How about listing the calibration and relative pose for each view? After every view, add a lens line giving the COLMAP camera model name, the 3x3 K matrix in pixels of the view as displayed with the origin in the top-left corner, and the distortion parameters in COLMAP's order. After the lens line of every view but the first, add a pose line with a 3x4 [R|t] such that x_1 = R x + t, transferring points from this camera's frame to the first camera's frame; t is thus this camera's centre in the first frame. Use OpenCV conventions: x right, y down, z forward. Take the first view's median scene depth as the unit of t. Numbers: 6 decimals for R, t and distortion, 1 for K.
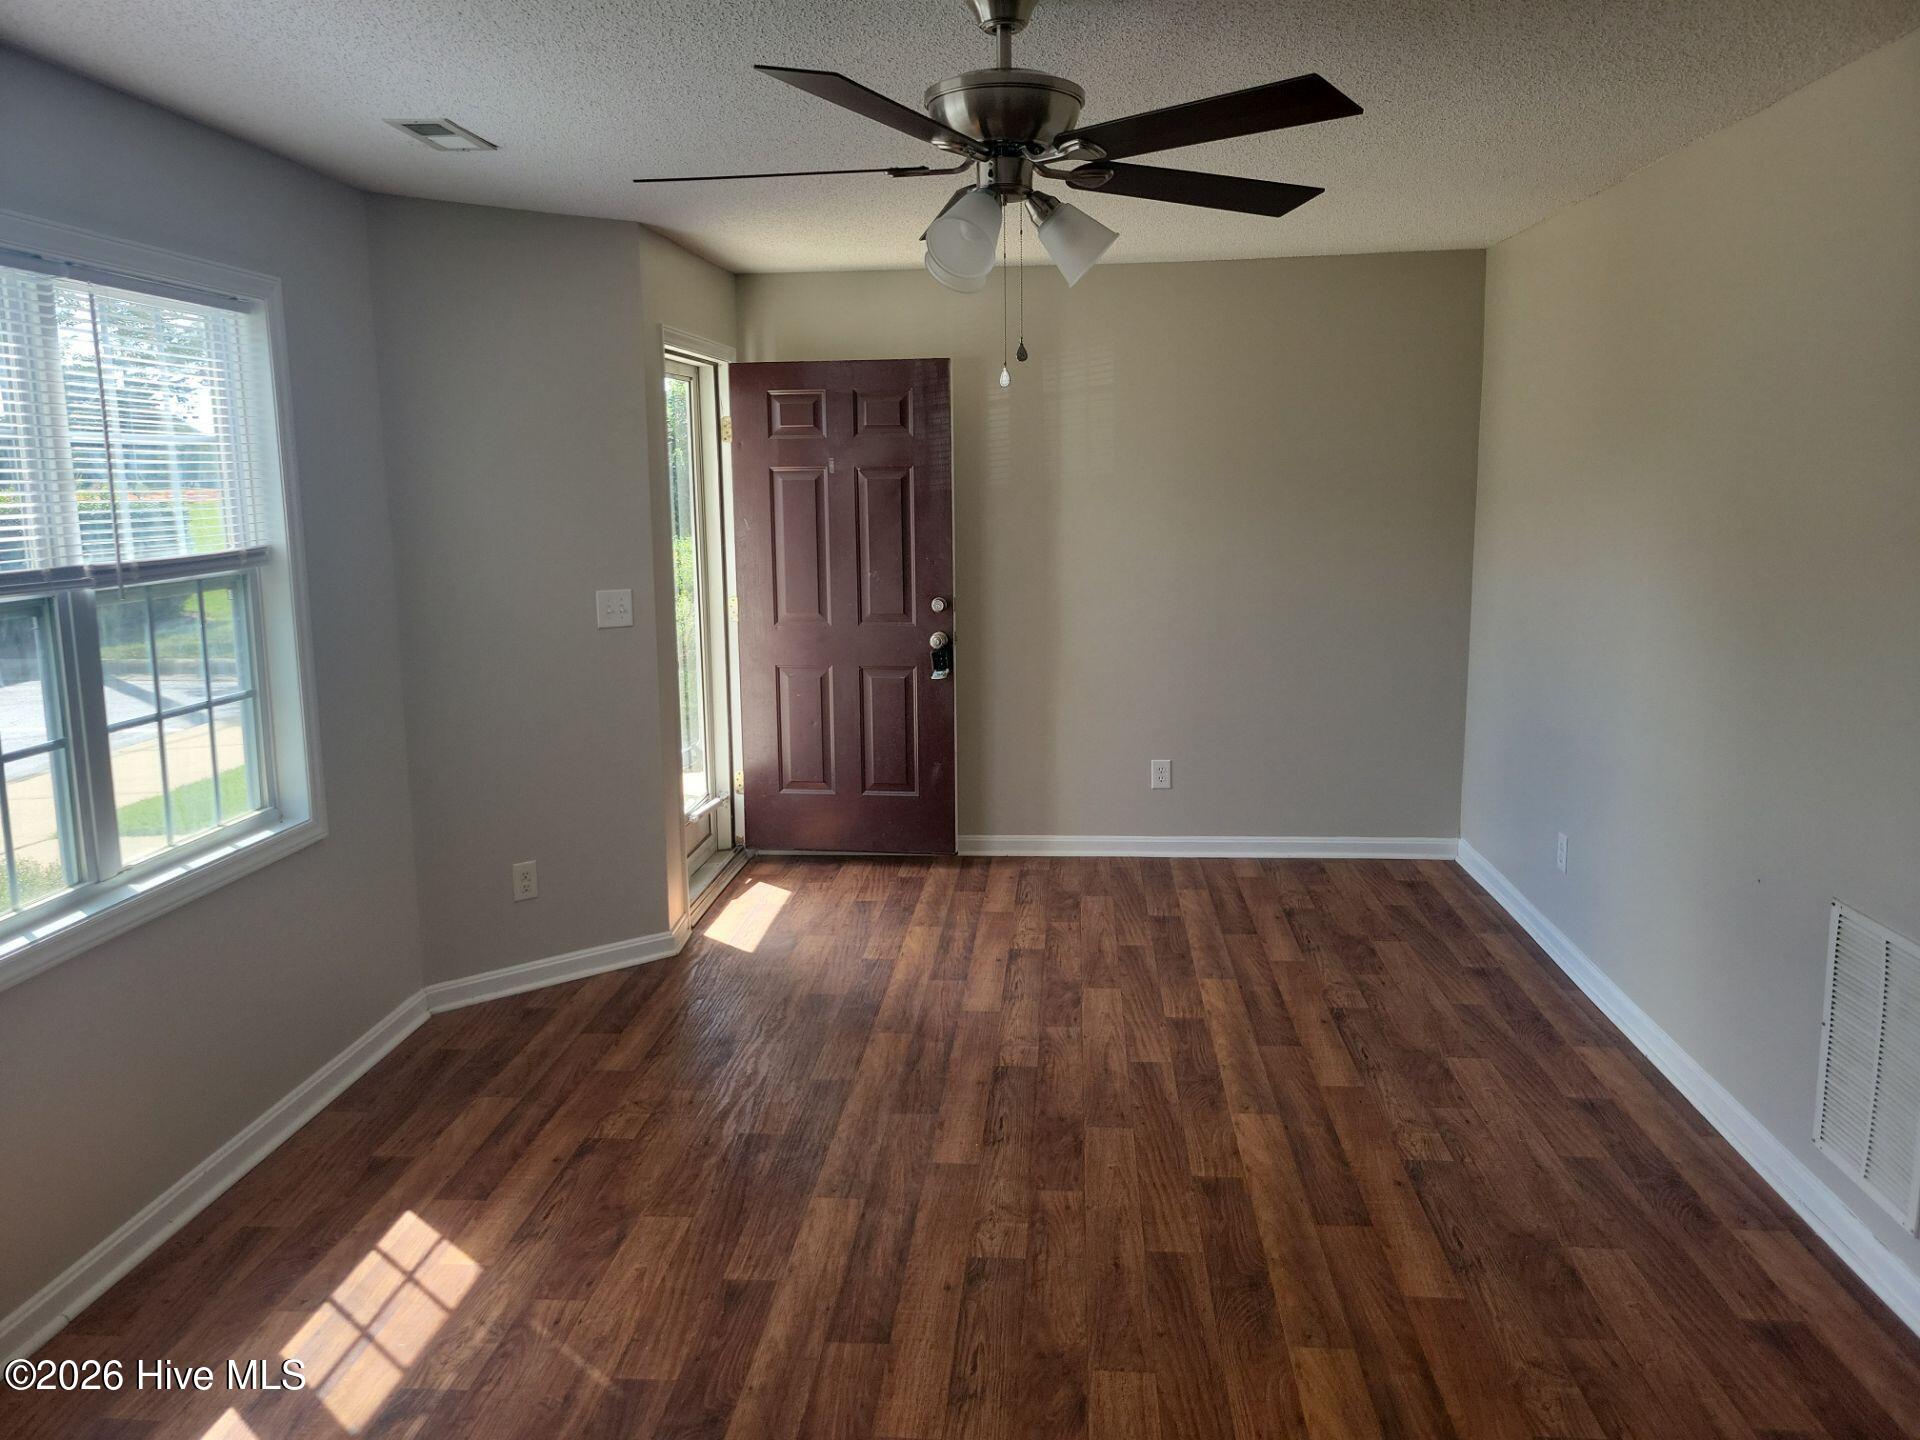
lens RADIAL K [[1453.7, 0, 938.7], [0, 1453.7, 705.8], [0, 0, 1]] dist [0.042322, -0.026254]
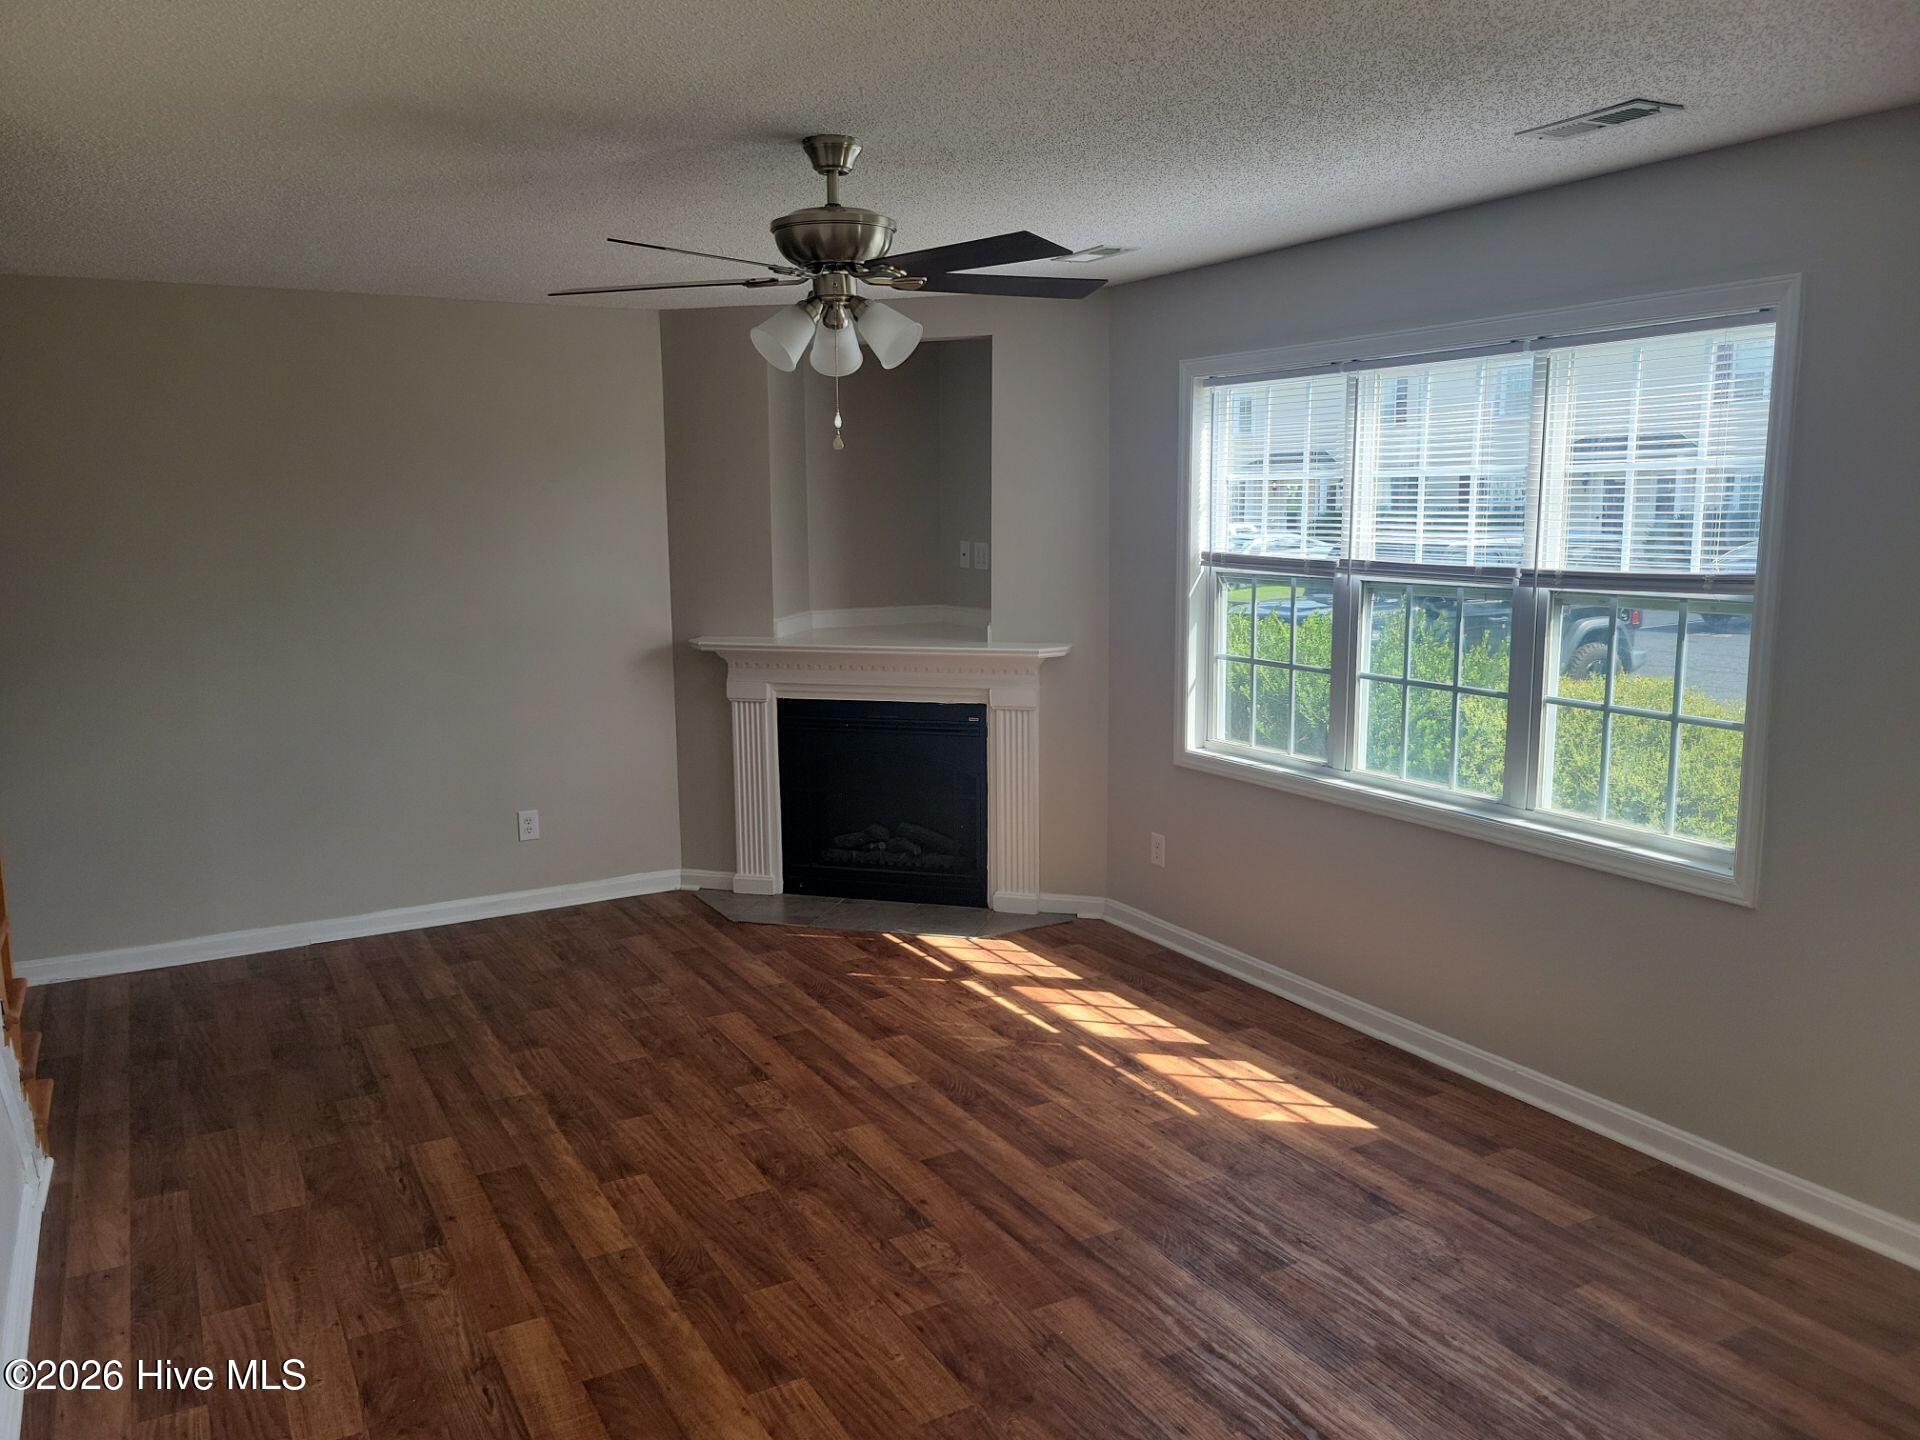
lens RADIAL K [[1453.7, 0, 963.3], [0, 1453.7, 735.6], [0, 0, 1]] dist [0.042322, -0.026254]
pose [[-0.821715, 0.113339, -0.558514, 0.558526], [-0.068071, 0.953489, 0.293641, -0.292414], [0.565818, 0.279308, -0.775781, 1.710291]]
